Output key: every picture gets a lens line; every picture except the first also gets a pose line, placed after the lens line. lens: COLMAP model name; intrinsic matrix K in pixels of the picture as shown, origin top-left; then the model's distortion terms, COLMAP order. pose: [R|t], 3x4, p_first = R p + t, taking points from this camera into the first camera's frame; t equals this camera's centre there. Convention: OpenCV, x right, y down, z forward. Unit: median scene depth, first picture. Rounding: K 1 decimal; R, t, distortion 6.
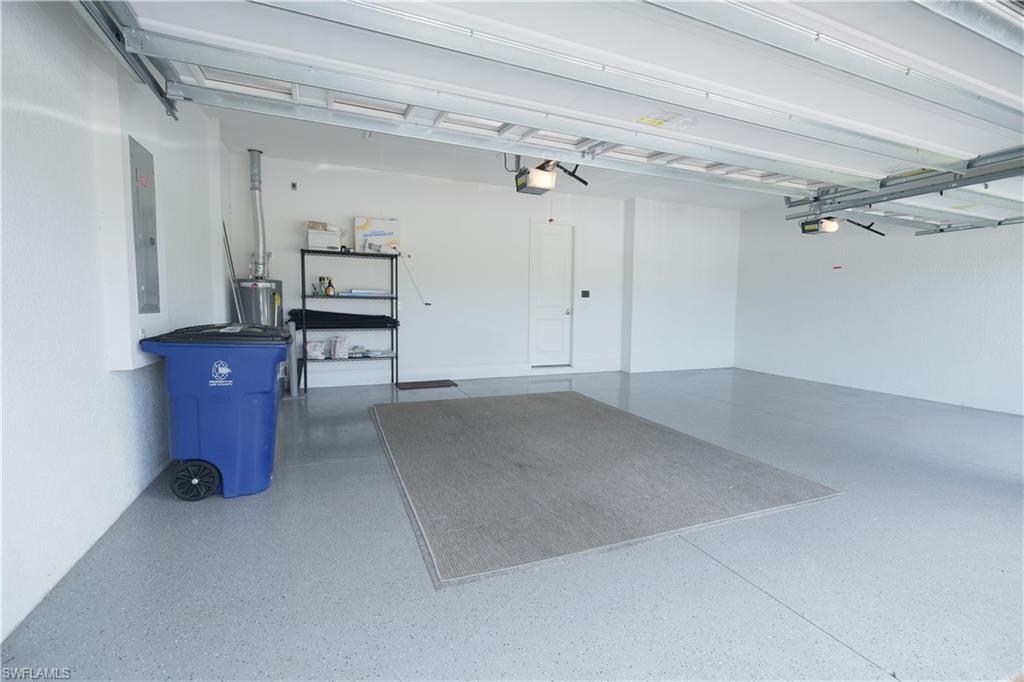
lens RADIAL K [[444.1, 0, 516.8], [0, 444.1, 342.3], [0, 0, 1]] dist [-0.003034, -0.000468]
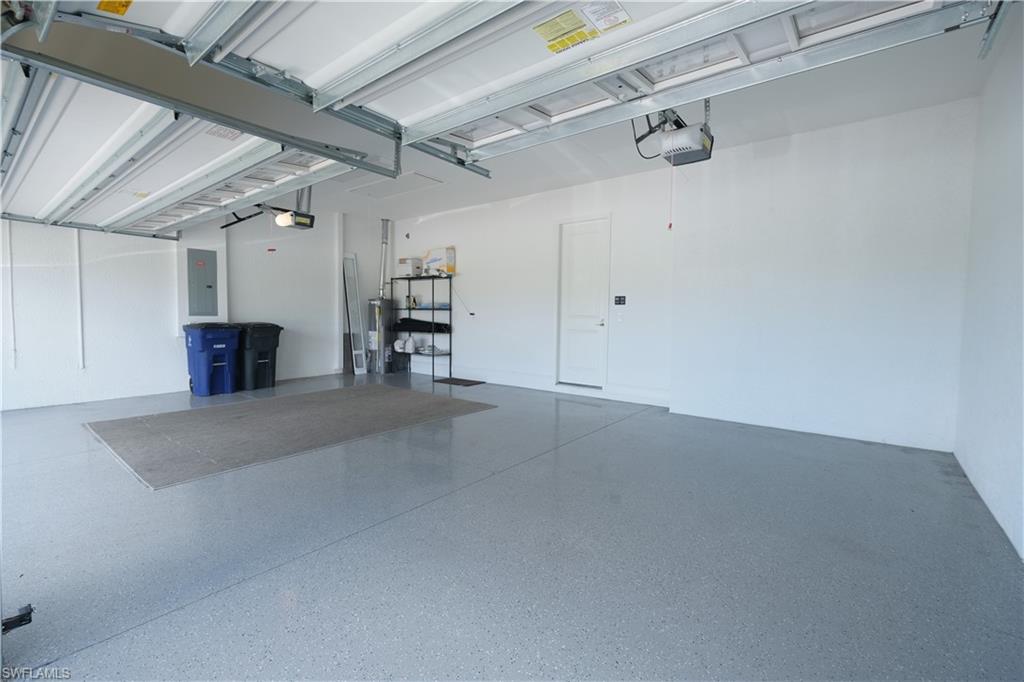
lens RADIAL K [[444.1, 0, 516.0], [0, 444.1, 339.5], [0, 0, 1]] dist [-0.003034, -0.000468]
pose [[0.485265, 0.042844, -0.873317, 0.963257], [-0.076522, 0.997047, 0.006394, -0.038512], [0.871012, 0.063725, 0.487111, 0.584945]]
